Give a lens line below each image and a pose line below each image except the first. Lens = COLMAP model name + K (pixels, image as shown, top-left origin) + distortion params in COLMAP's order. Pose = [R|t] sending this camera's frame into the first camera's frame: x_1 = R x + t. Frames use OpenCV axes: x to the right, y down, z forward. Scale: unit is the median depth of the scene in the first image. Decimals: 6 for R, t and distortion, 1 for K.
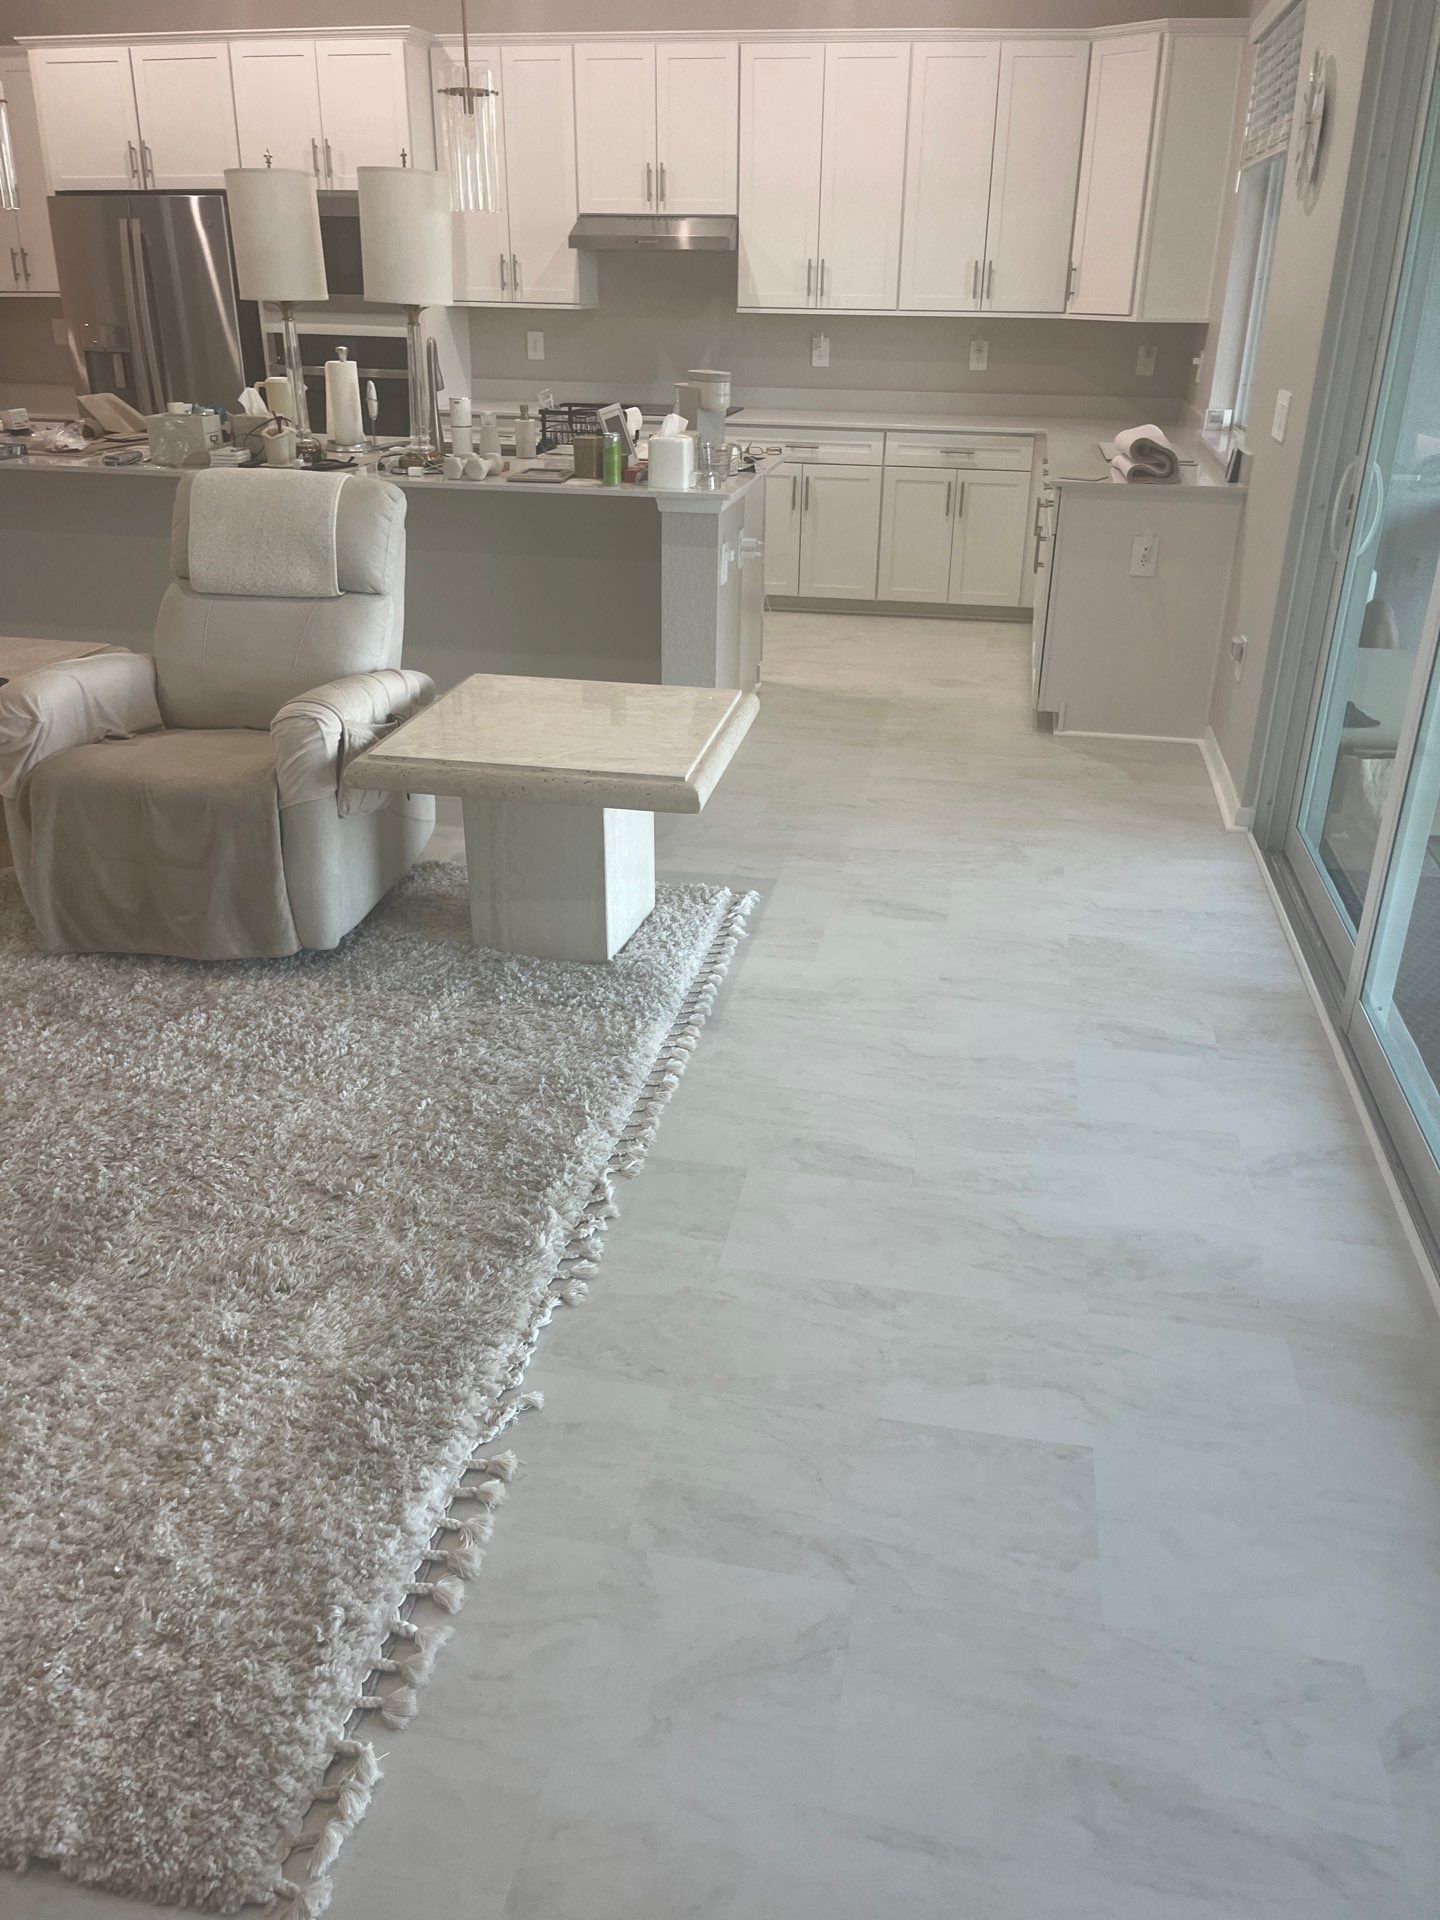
lens RADIAL K [[1460.5, 0, 715.9], [0, 1460.5, 940.2], [0, 0, 1]] dist [0.038708, -0.053242]
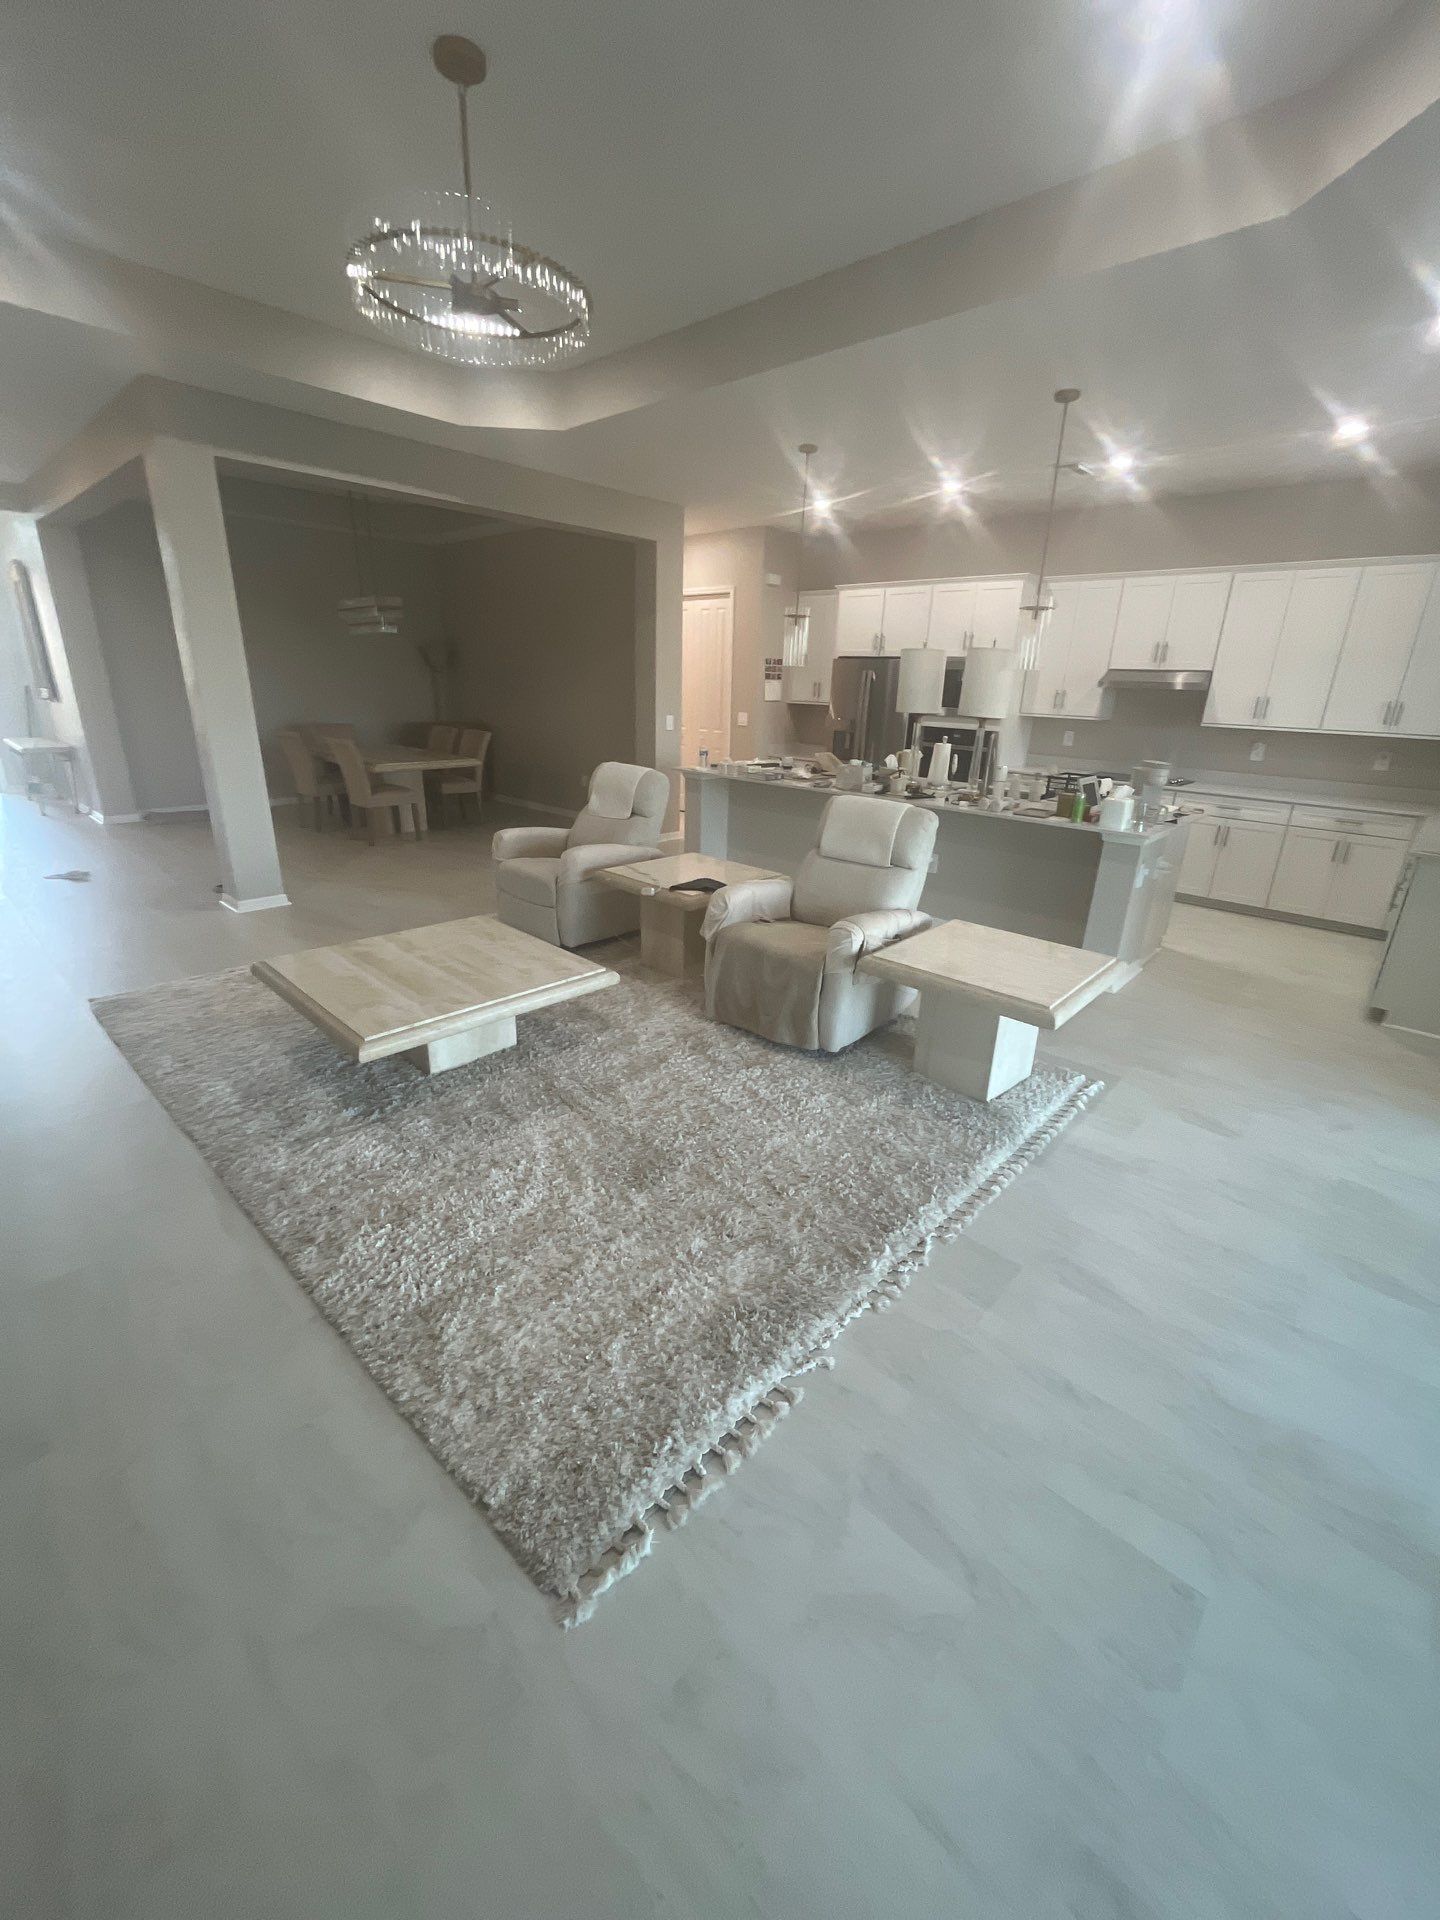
lens RADIAL K [[768.7, 0, 716.2], [0, 768.7, 944.6], [0, 0, 1]] dist [-0.003023, -0.000543]
pose [[0.844704, 0.186274, -0.501774, 0.073678], [-0.239231, 0.970027, -0.042626, -0.049622], [0.478794, 0.156046, 0.863948, 0.070402]]
